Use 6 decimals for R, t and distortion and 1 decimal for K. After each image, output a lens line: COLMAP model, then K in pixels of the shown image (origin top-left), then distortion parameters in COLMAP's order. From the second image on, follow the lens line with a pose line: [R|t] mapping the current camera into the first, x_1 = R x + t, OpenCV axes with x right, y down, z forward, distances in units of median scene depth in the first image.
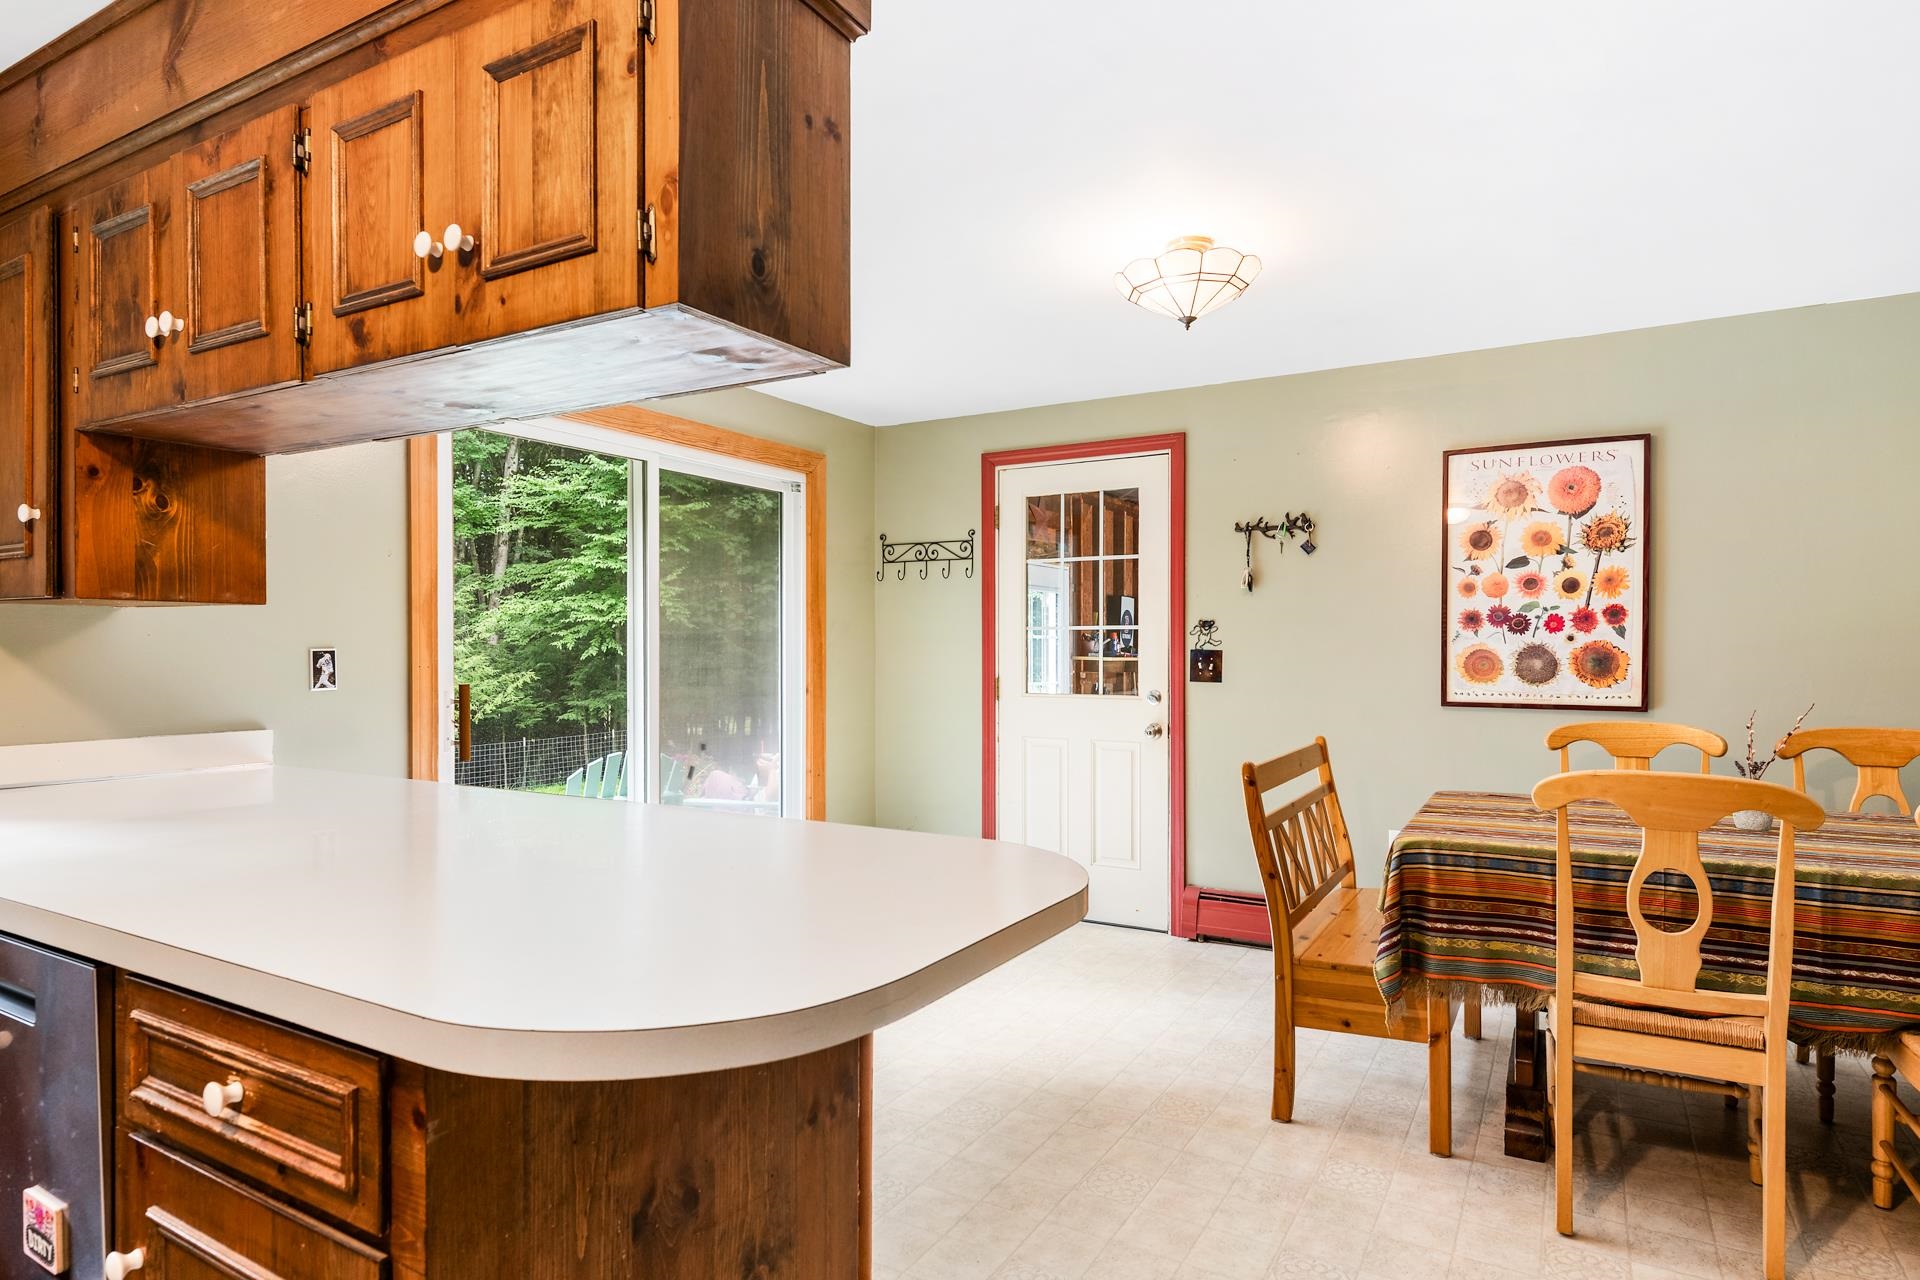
lens RADIAL K [[1047.7, 0, 969.3], [0, 1047.7, 657.2], [0, 0, 1]] dist [0.007568, -0.002421]
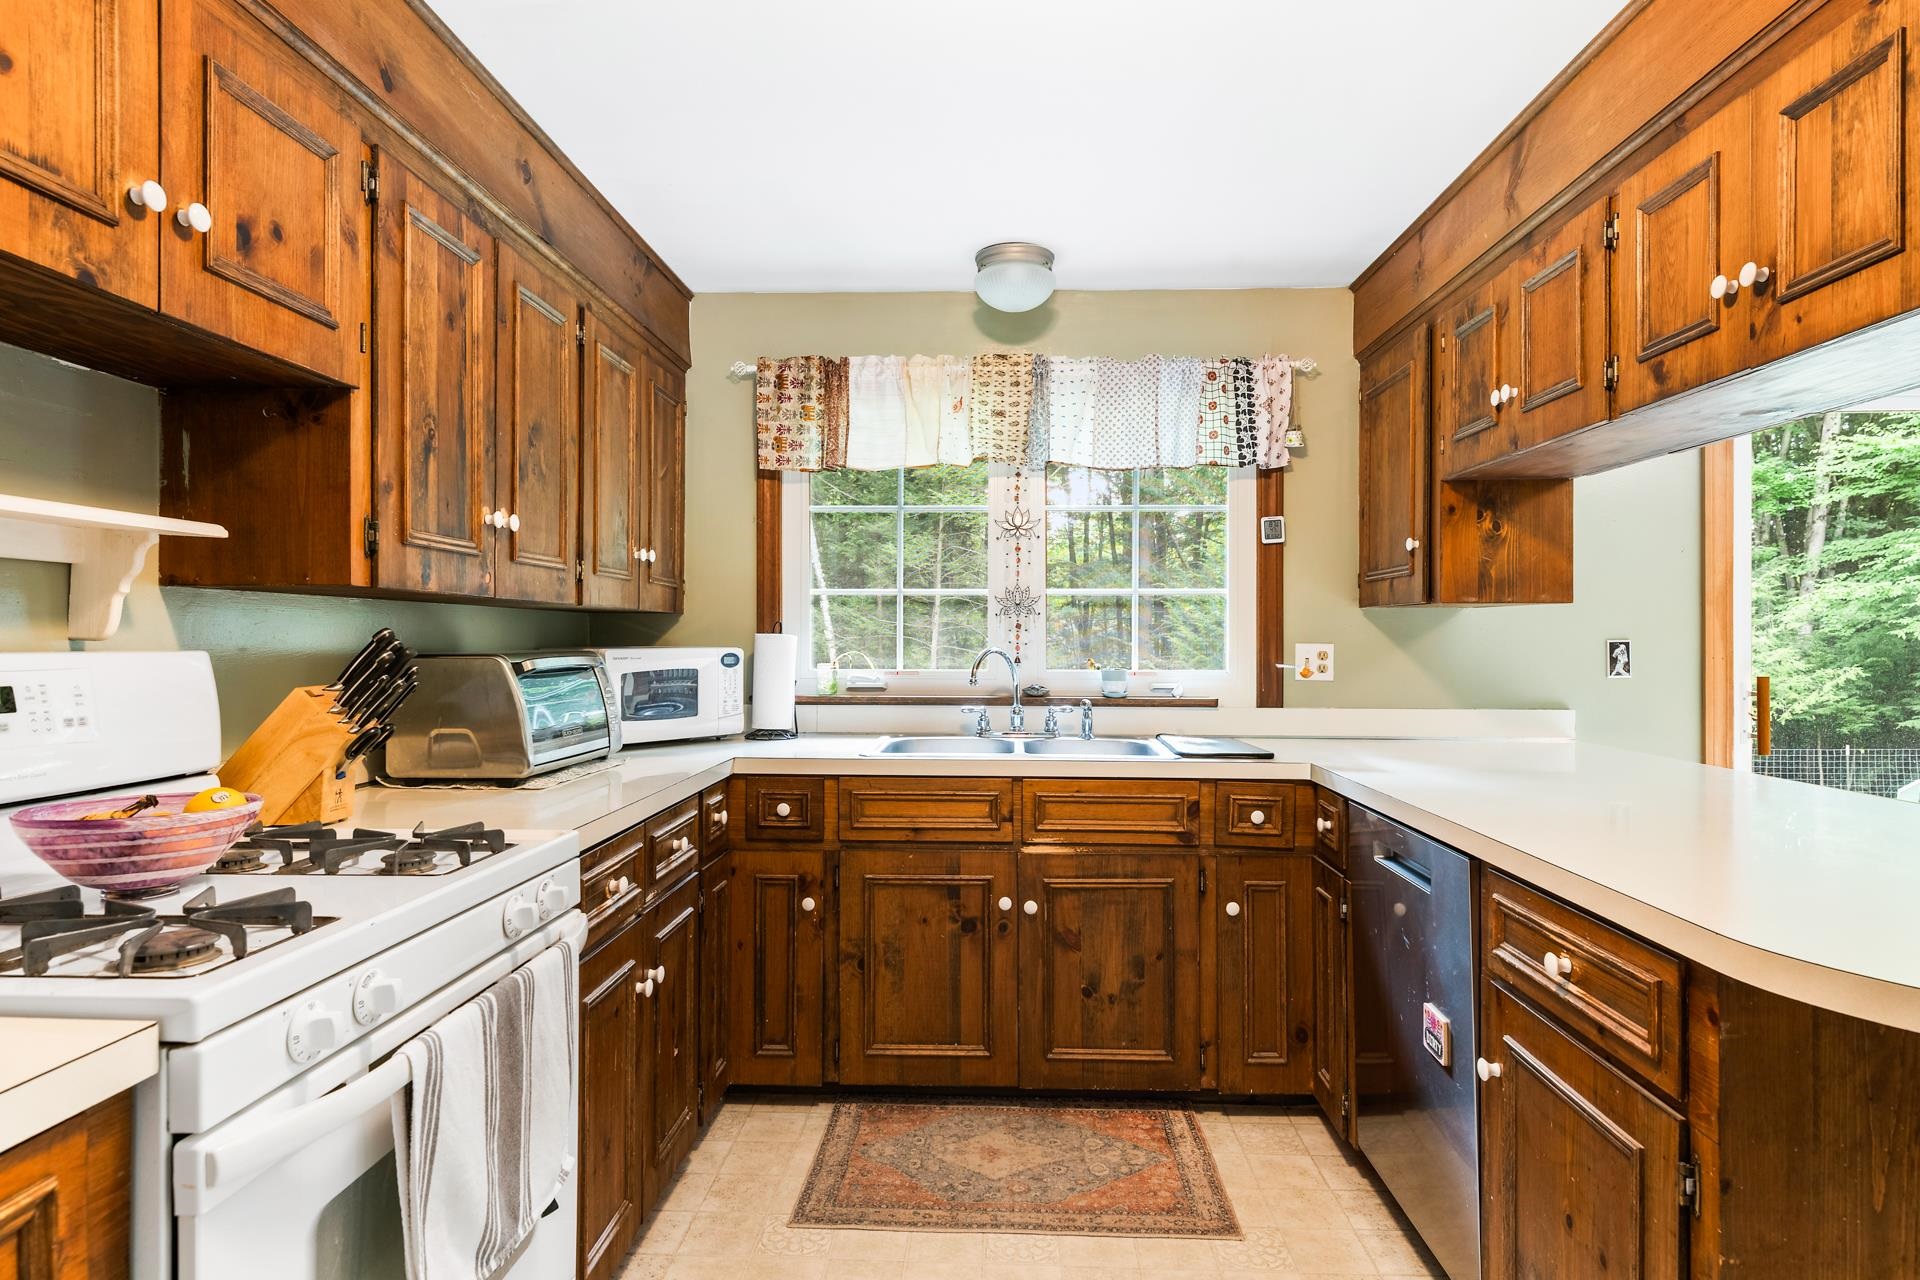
lens RADIAL K [[1049.5, 0, 964.3], [0, 1049.5, 636.3], [0, 0, 1]] dist [0.016037, -0.007860]
pose [[0.453940, -0.002437, -0.891029, 0.070829], [-0.008135, 0.999943, -0.006879, 0.001350], [0.890995, 0.010371, 0.453894, -0.135059]]
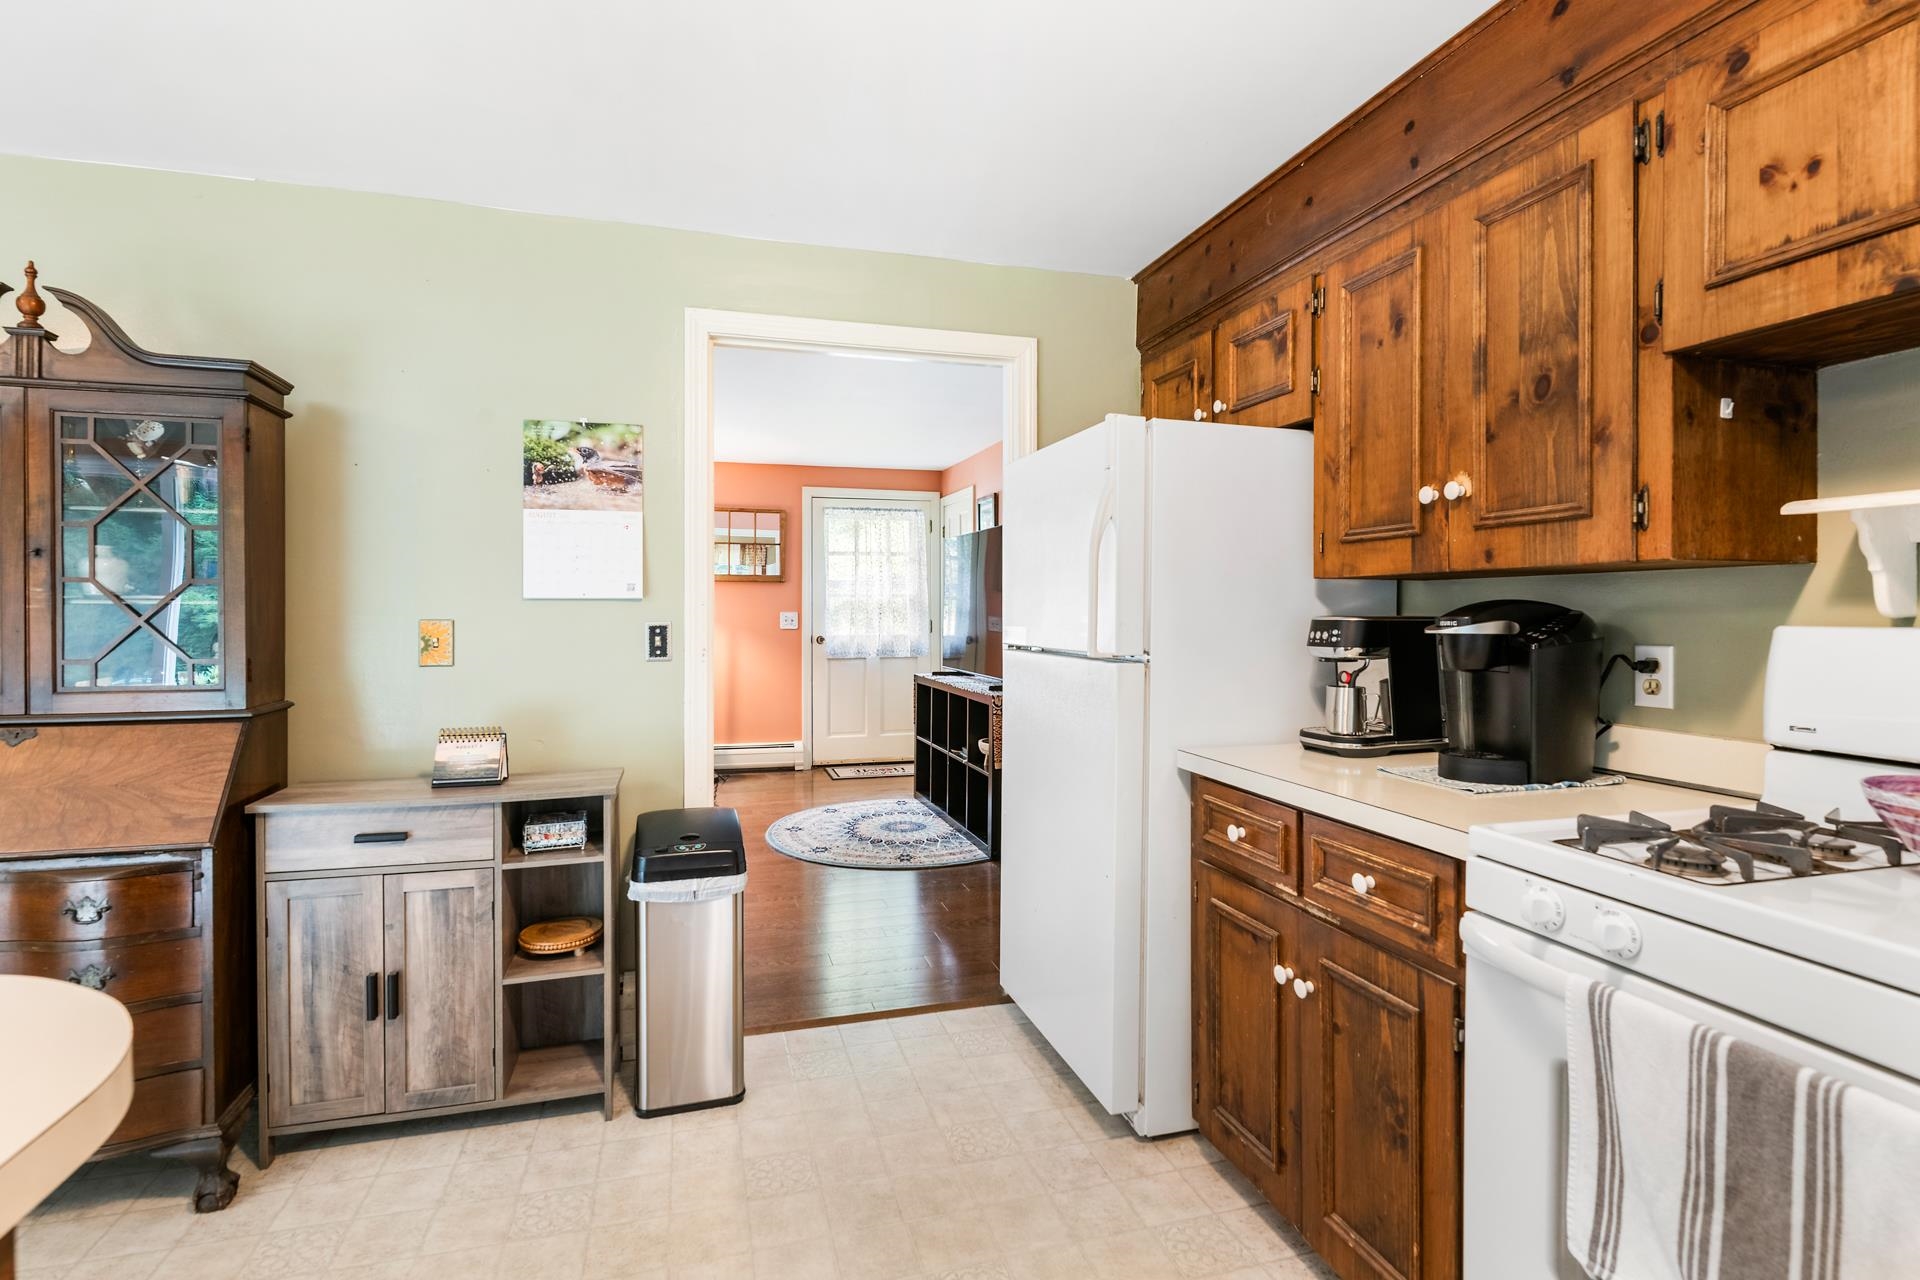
lens RADIAL K [[918.6, 0, 951.8], [0, 918.6, 618.9], [0, 0, 1]] dist [0.004852, -0.007164]
pose [[-0.705926, -0.007285, 0.708248, -0.500850], [0.004288, 0.999885, 0.014559, -0.005379], [-0.708273, 0.013315, -0.705813, 0.357668]]
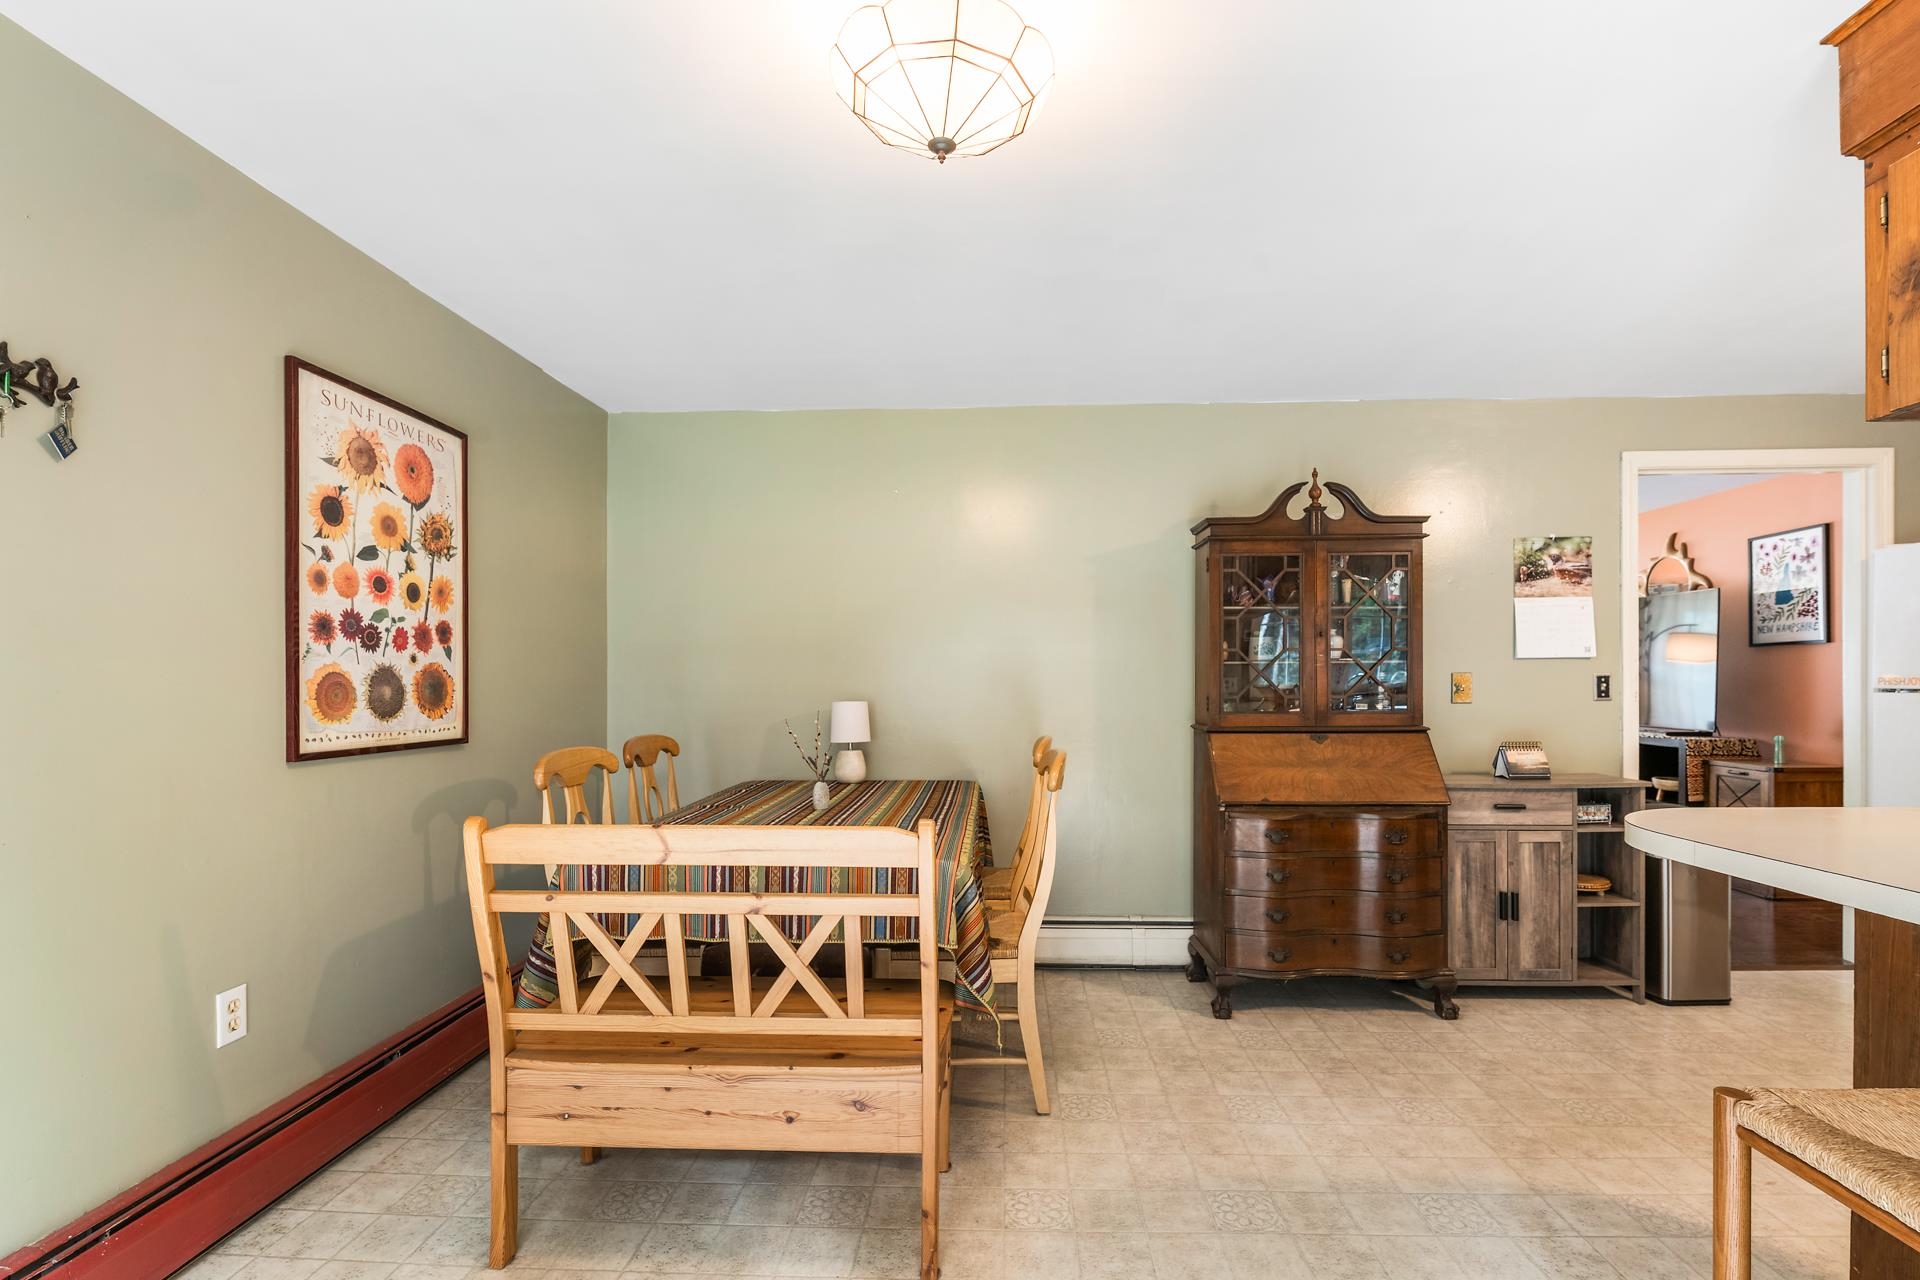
lens RADIAL K [[861.3, 0, 970.9], [0, 861.3, 687.9], [0, 0, 1]] dist [0.011933, -0.005811]
pose [[-0.458601, -0.003621, 0.888635, -0.308303], [0.014630, 0.999825, 0.011624, 0.003606], [-0.888522, 0.018332, -0.458468, 1.388228]]
